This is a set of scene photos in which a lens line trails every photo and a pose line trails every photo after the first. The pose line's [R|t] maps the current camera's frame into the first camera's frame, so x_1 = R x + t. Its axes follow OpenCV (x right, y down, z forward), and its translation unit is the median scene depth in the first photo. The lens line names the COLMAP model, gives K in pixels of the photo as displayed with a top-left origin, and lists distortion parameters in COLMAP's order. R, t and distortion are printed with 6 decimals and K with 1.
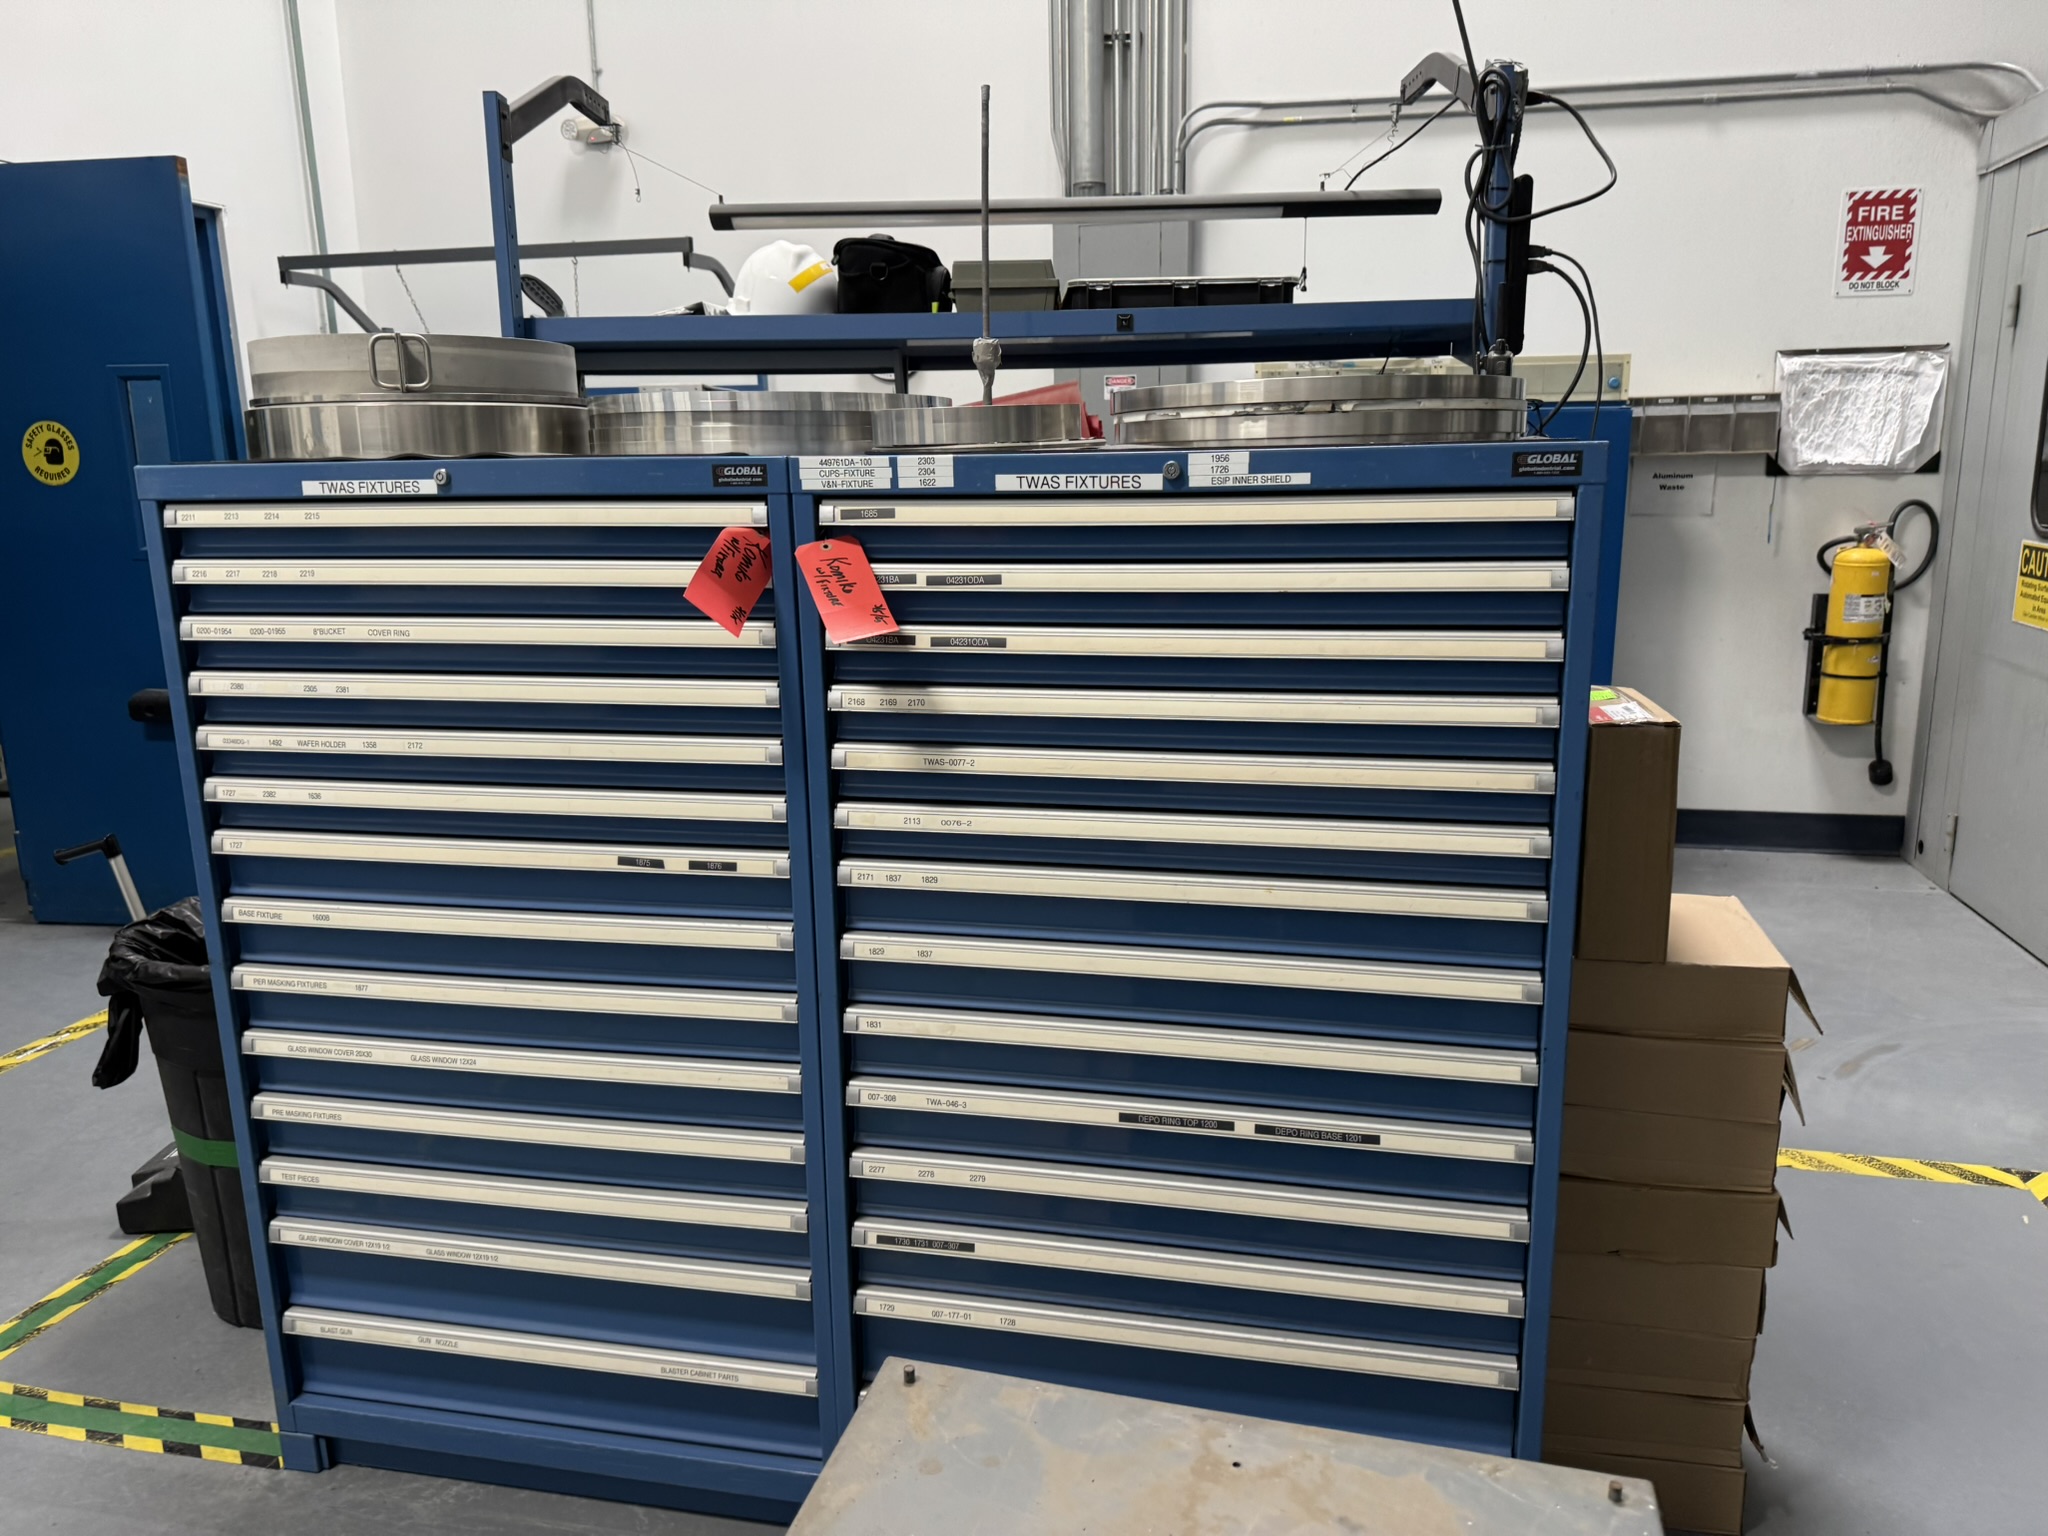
lens RADIAL K [[1453.3, 0, 1030.8], [0, 1453.3, 766.2], [0, 0, 1]] dist [0.012497, -0.015856]
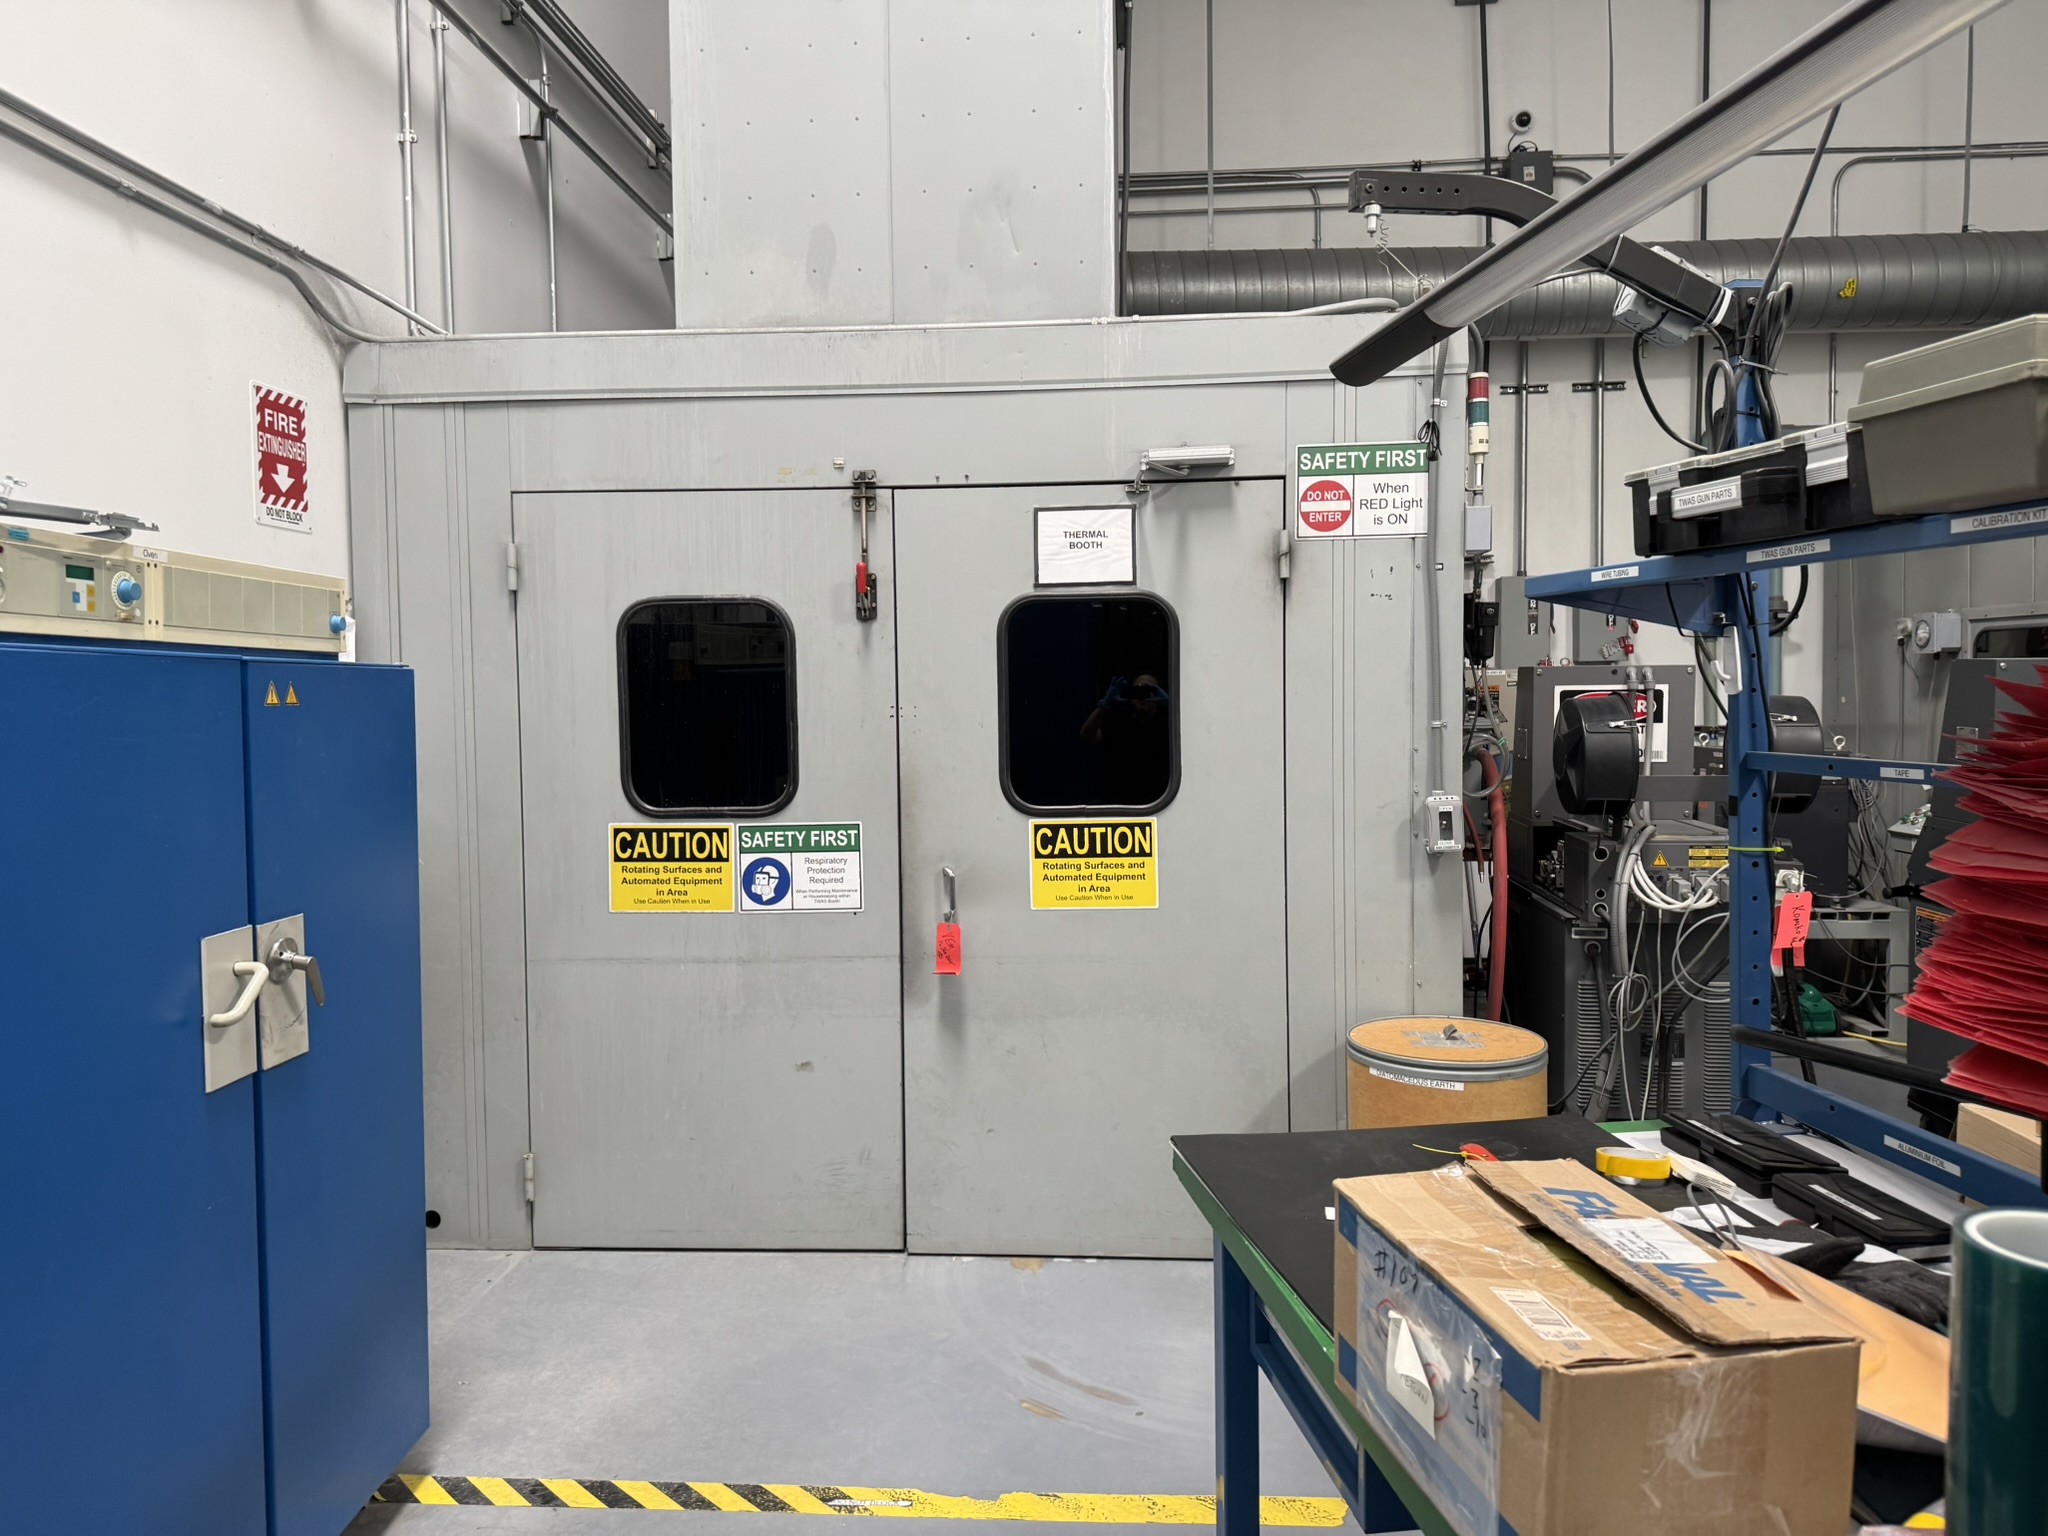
lens RADIAL K [[1453.3, 0, 1029.3], [0, 1453.3, 760.8], [0, 0, 1]] dist [0.012497, -0.015856]
pose [[-0.141613, -0.032868, 0.989376, -0.217705], [0.224727, 0.972287, 0.064467, -0.171566], [-0.964076, 0.231469, -0.130302, 0.764632]]
